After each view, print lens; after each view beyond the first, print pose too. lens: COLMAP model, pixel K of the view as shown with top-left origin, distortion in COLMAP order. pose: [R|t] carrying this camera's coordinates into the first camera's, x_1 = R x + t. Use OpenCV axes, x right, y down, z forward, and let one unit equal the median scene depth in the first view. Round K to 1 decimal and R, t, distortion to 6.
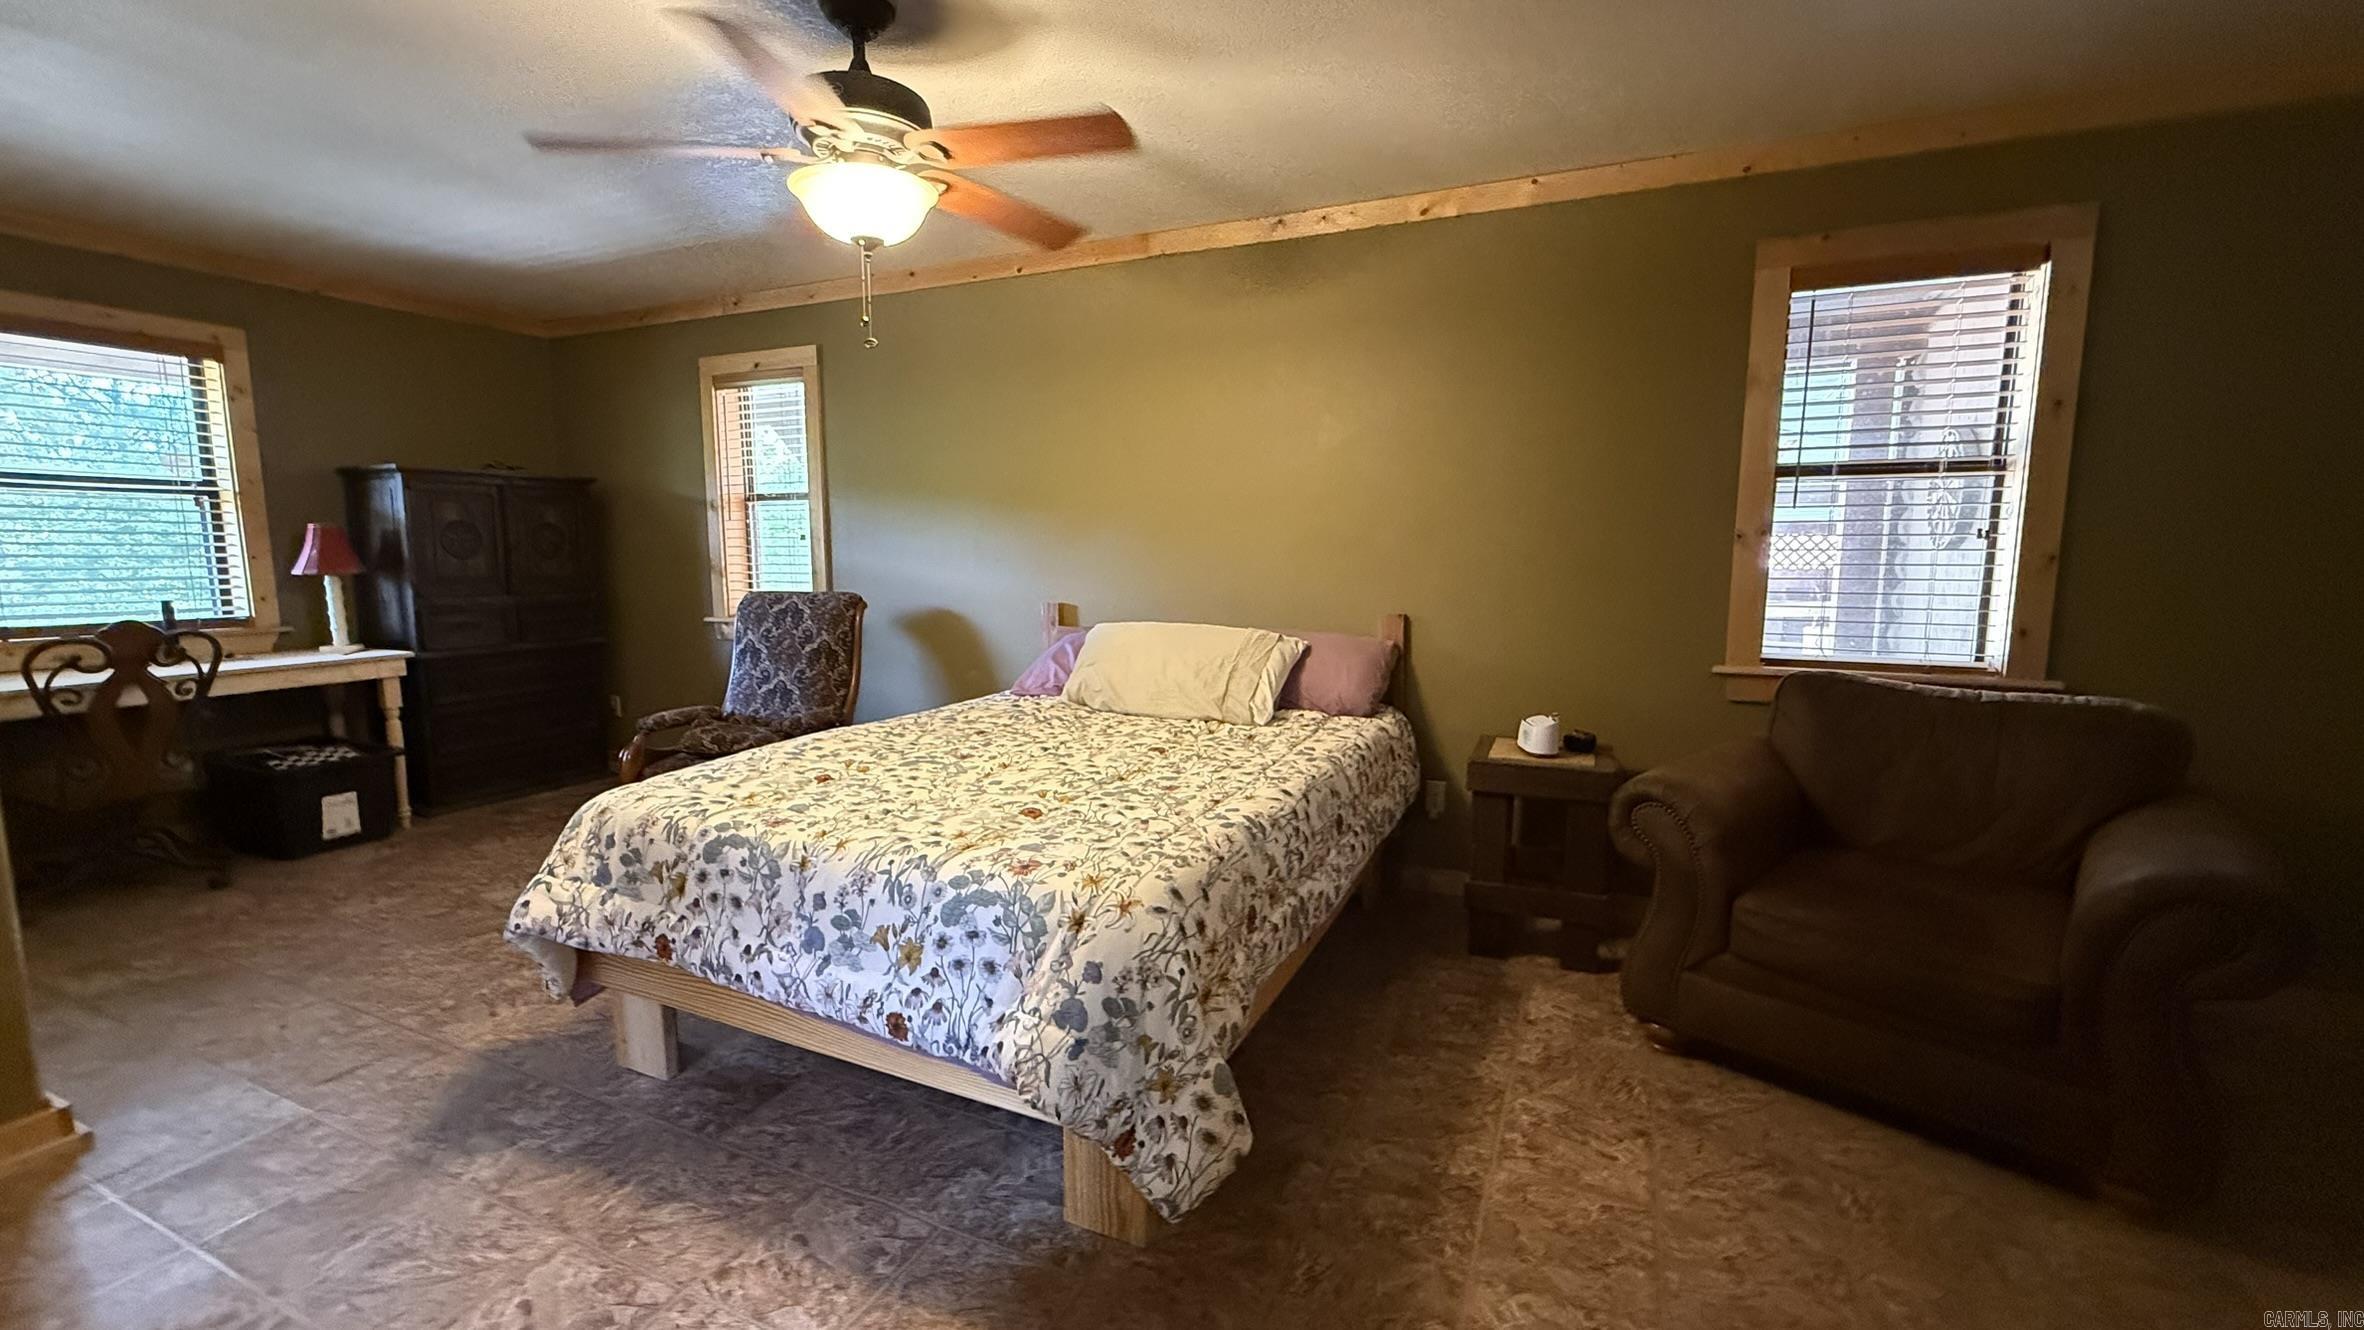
lens RADIAL K [[947.2, 0, 1164.7], [0, 947.2, 678.3], [0, 0, 1]] dist [-0.000663, 0.000325]
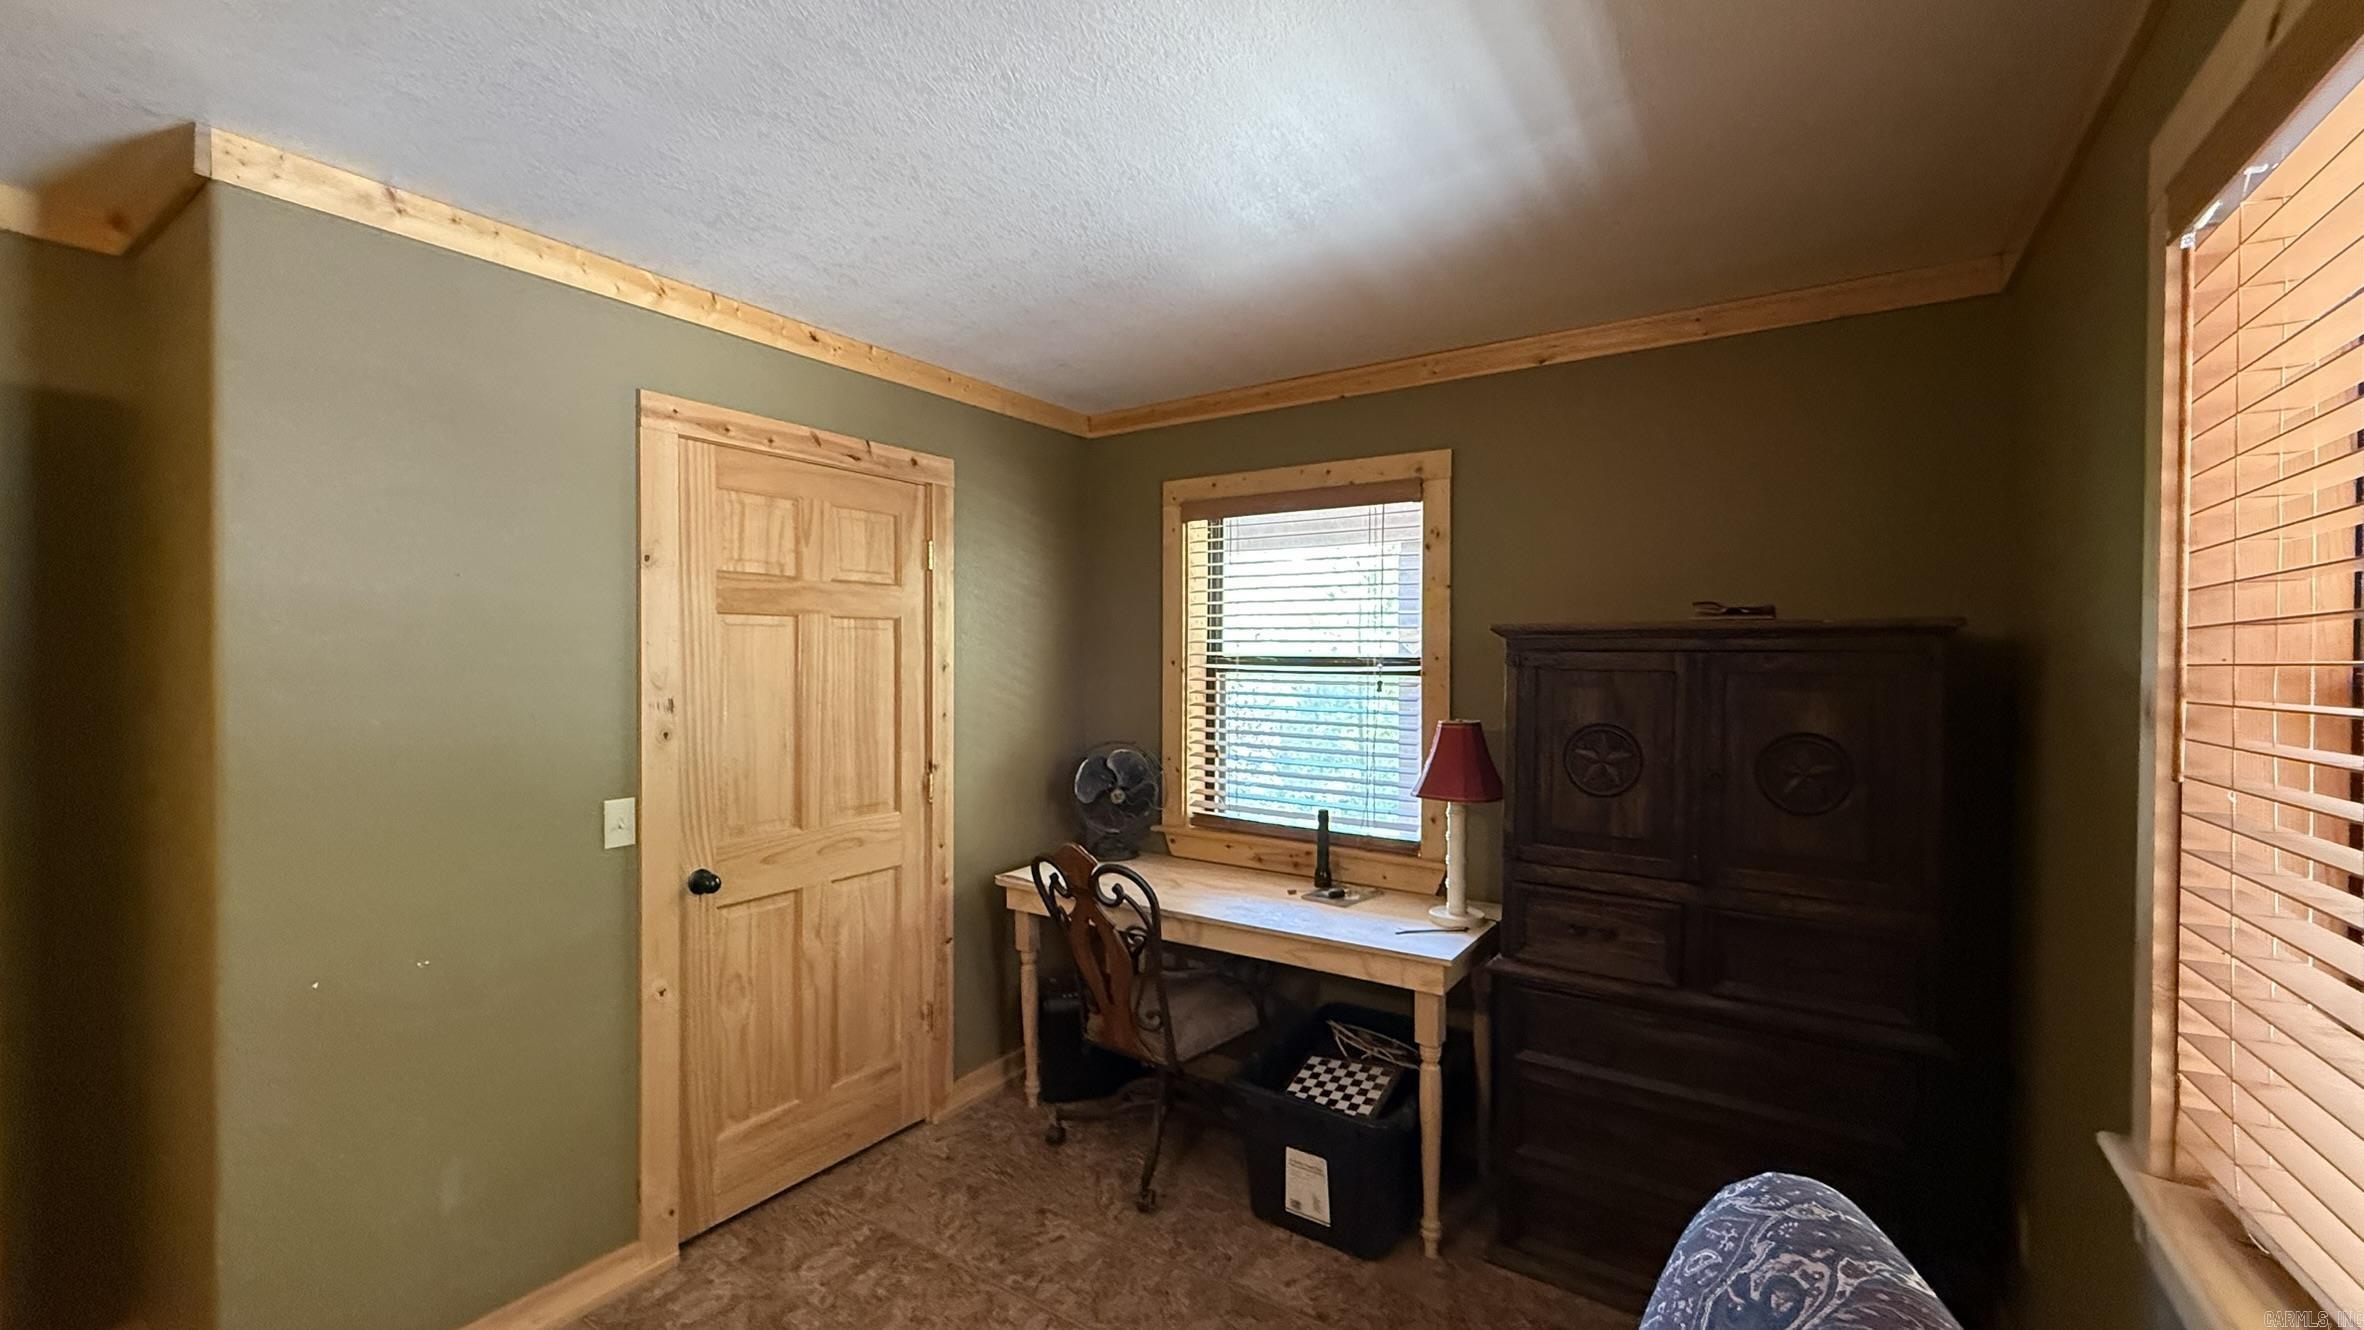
lens RADIAL K [[947.2, 0, 1202.1], [0, 947.2, 663.5], [0, 0, 1]] dist [-0.000663, 0.000325]
pose [[-0.133198, 0.006156, -0.991070, -0.244948], [-0.140862, 0.989711, 0.025079, -0.209795], [0.981028, 0.142945, -0.130960, 0.986329]]
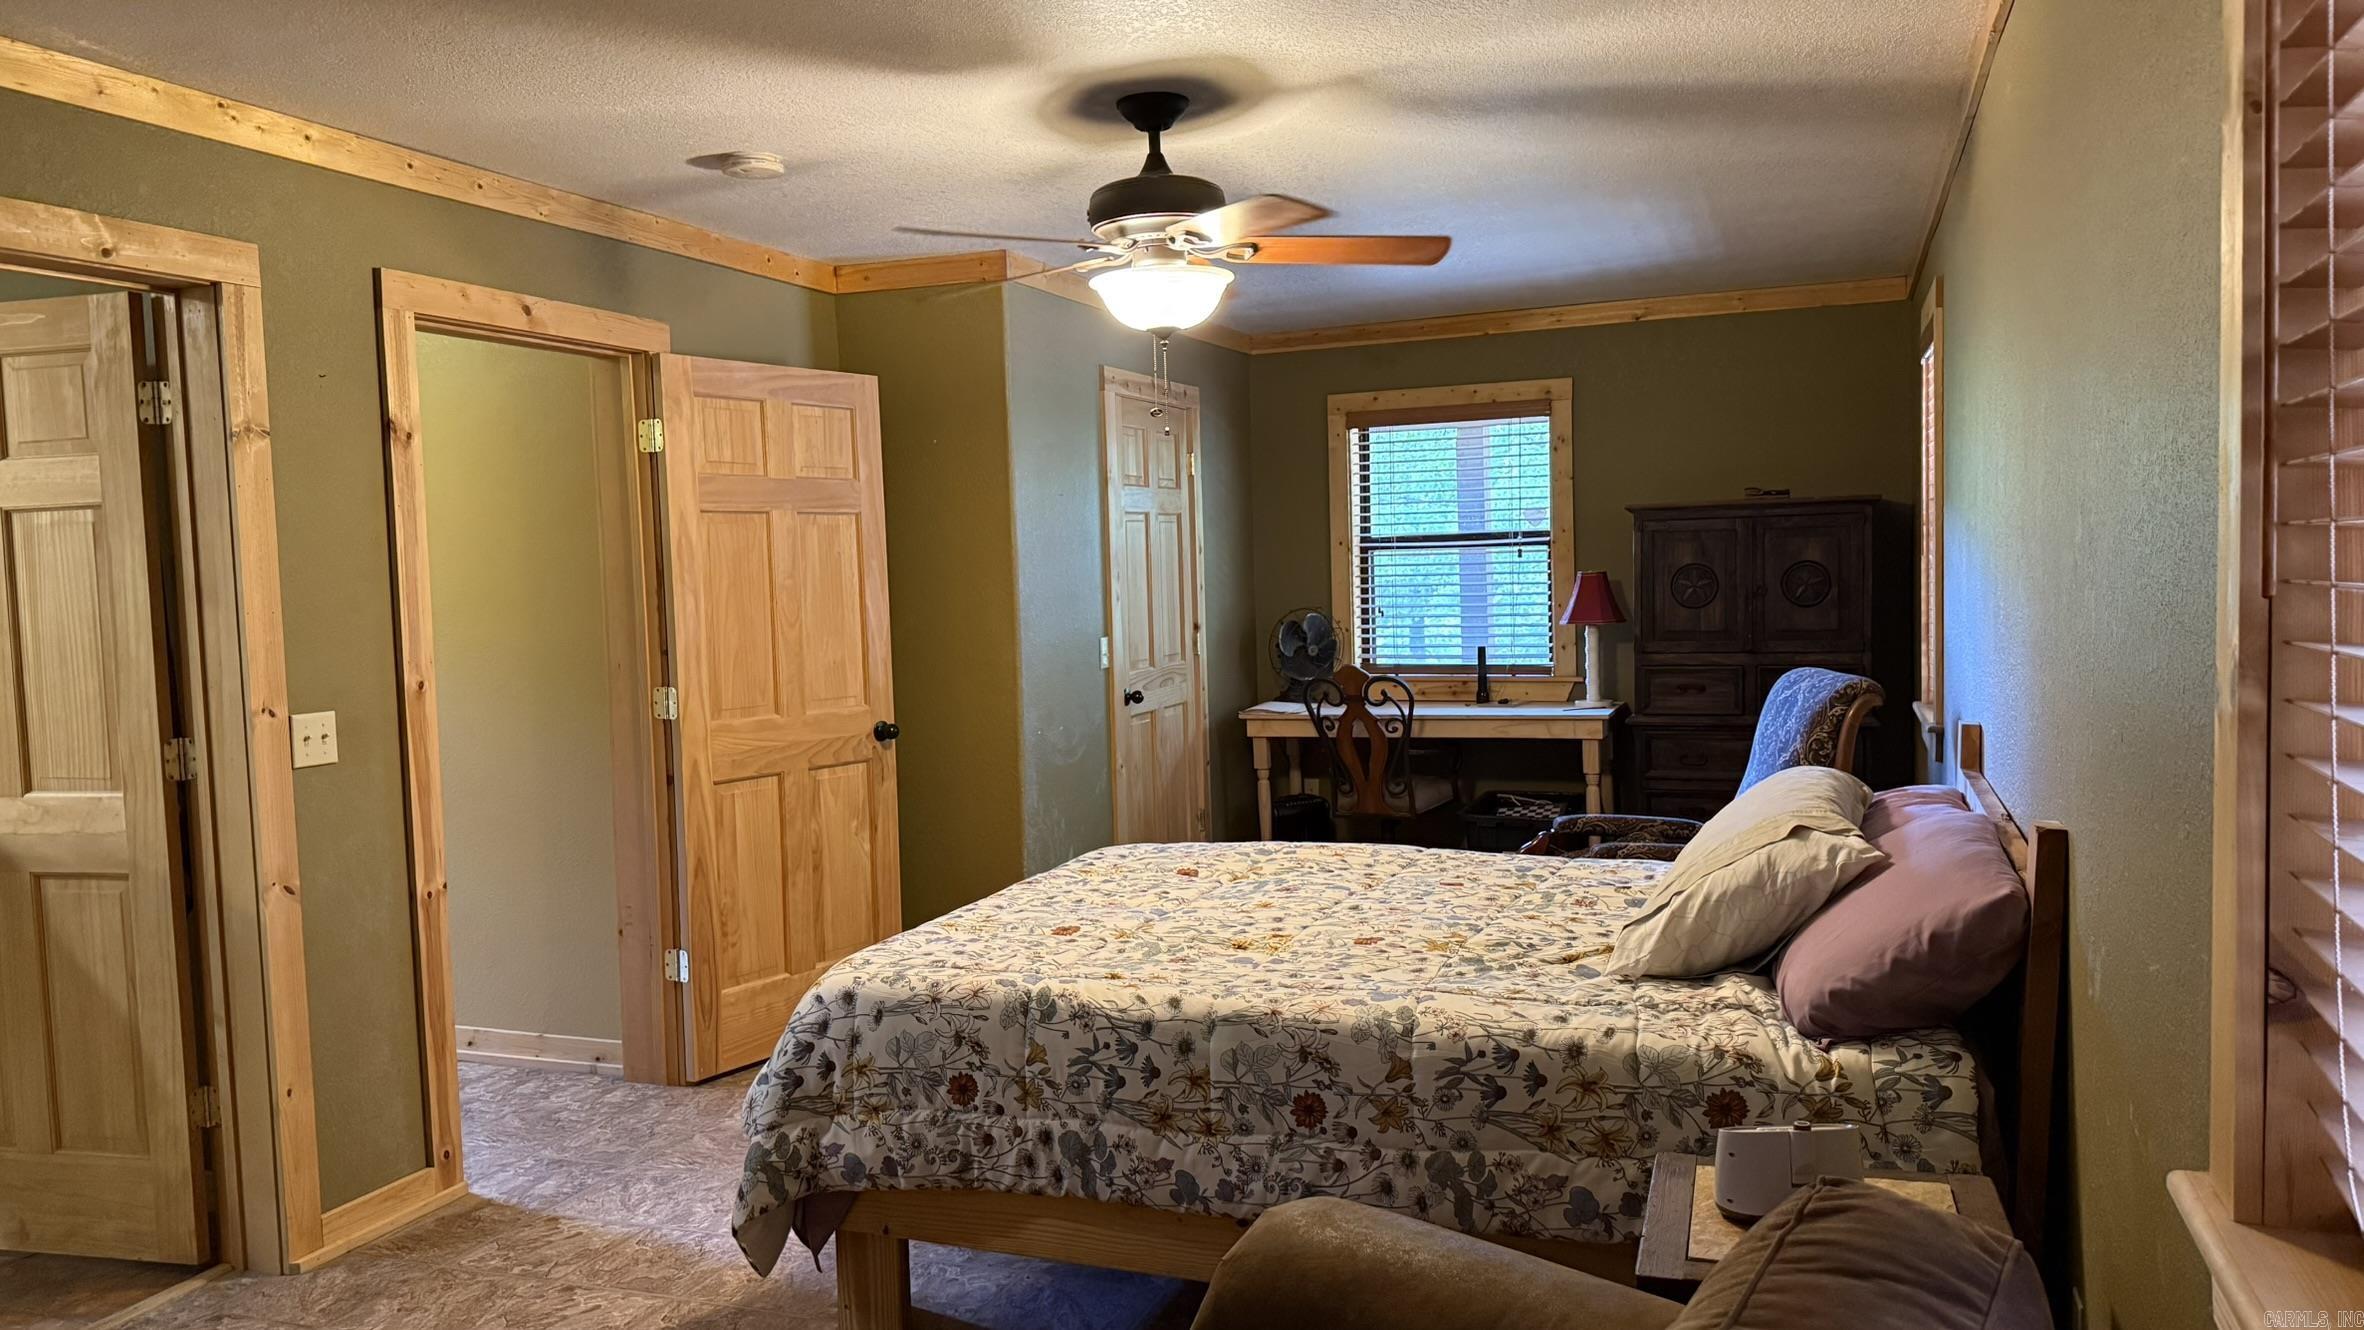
lens RADIAL K [[1666.4, 0, 1177.9], [0, 1666.4, 668.2], [0, 0, 1]] dist [0.073862, -0.075892]
pose [[0.074788, 0.061215, -0.995319, 0.820380], [-0.106822, 0.992863, 0.053037, -0.121004], [0.991461, 0.102356, 0.080793, 0.504735]]
